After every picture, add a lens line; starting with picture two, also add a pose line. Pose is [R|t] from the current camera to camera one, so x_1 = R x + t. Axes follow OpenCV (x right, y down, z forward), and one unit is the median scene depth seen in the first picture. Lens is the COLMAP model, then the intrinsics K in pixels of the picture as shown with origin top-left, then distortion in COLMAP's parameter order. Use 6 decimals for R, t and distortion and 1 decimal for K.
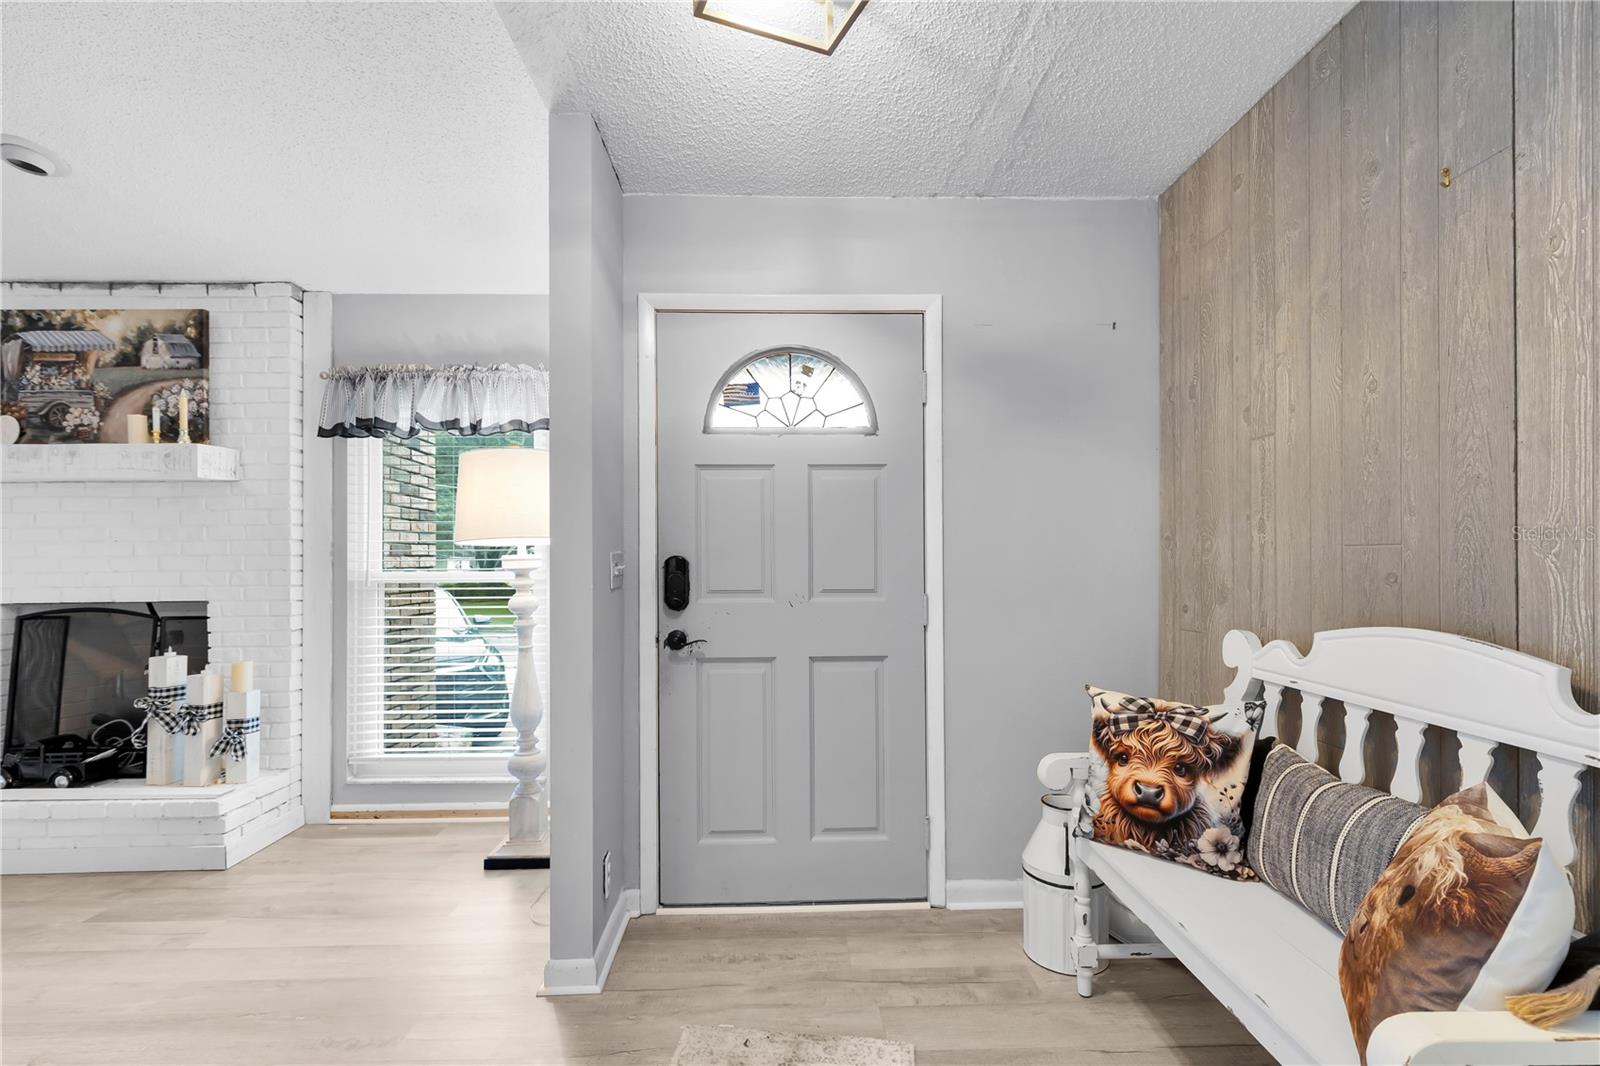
lens RADIAL K [[722.6, 0, 799.4], [0, 722.6, 570.8], [0, 0, 1]] dist [-0.000001, -0.001019]
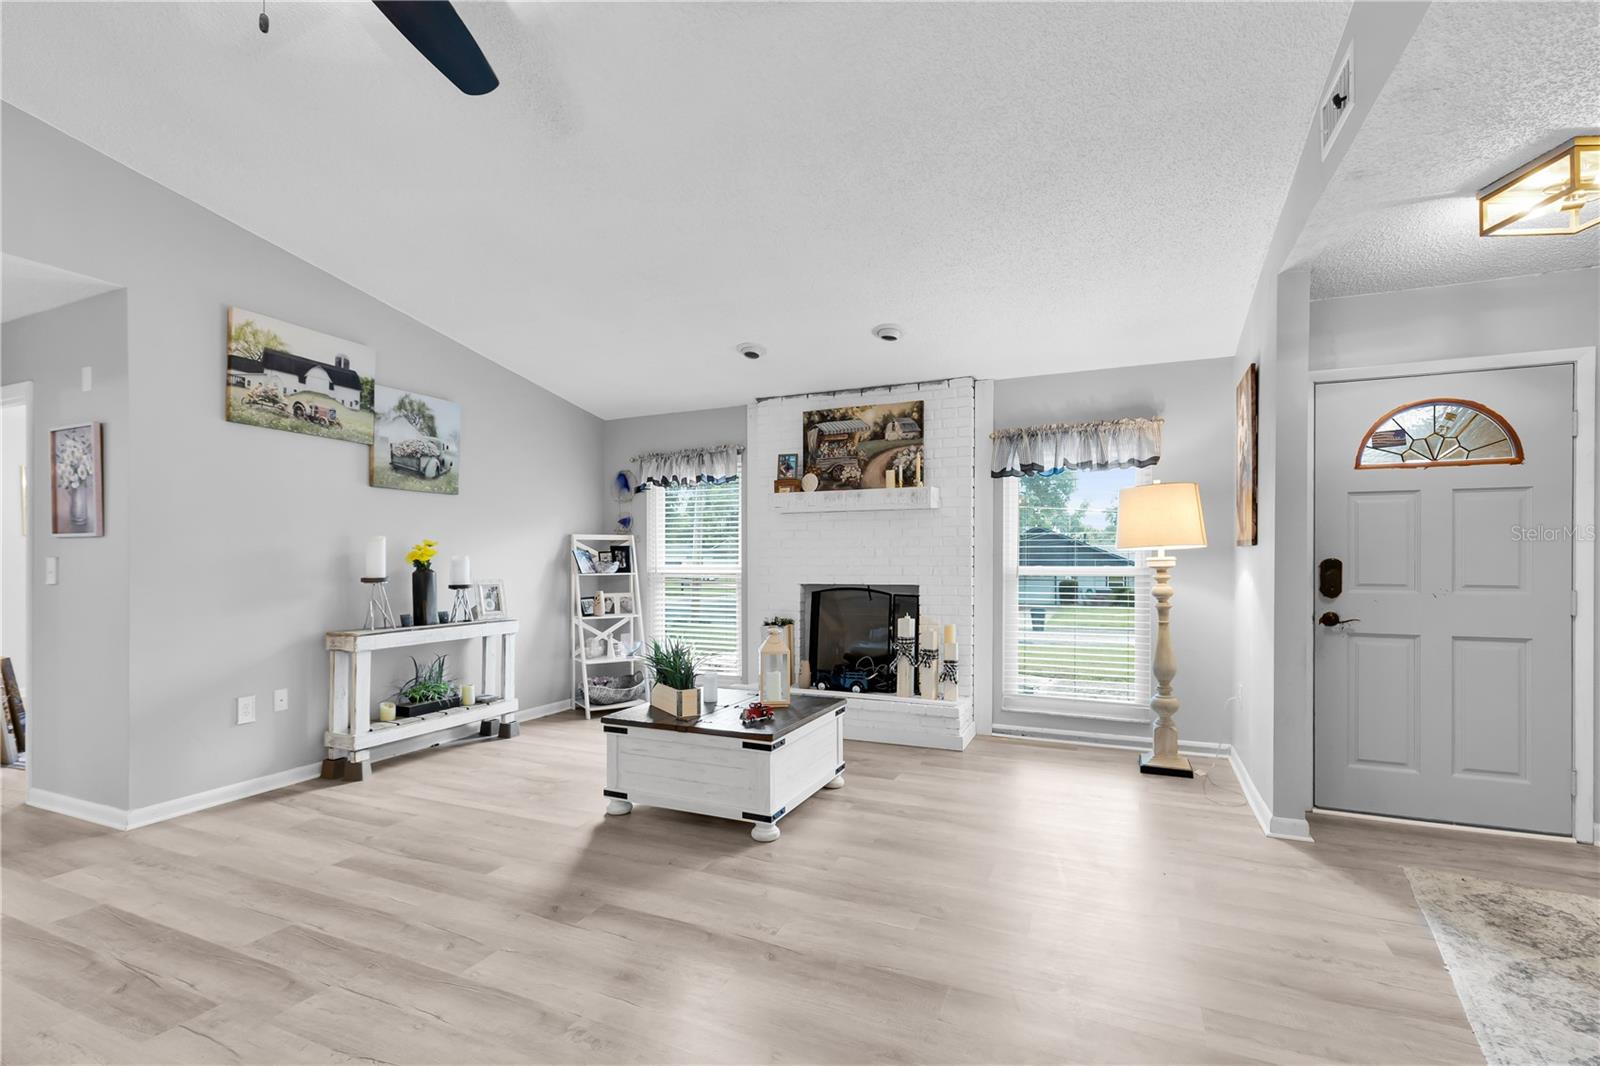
lens RADIAL K [[722.6, 0, 799.4], [0, 722.6, 570.8], [0, 0, 1]] dist [-0.000001, -0.001019]
pose [[0.897839, 0.012218, -0.440154, -0.368416], [-0.011188, 0.999925, 0.004934, 0.005867], [0.440182, 0.000494, 0.897909, -0.540913]]
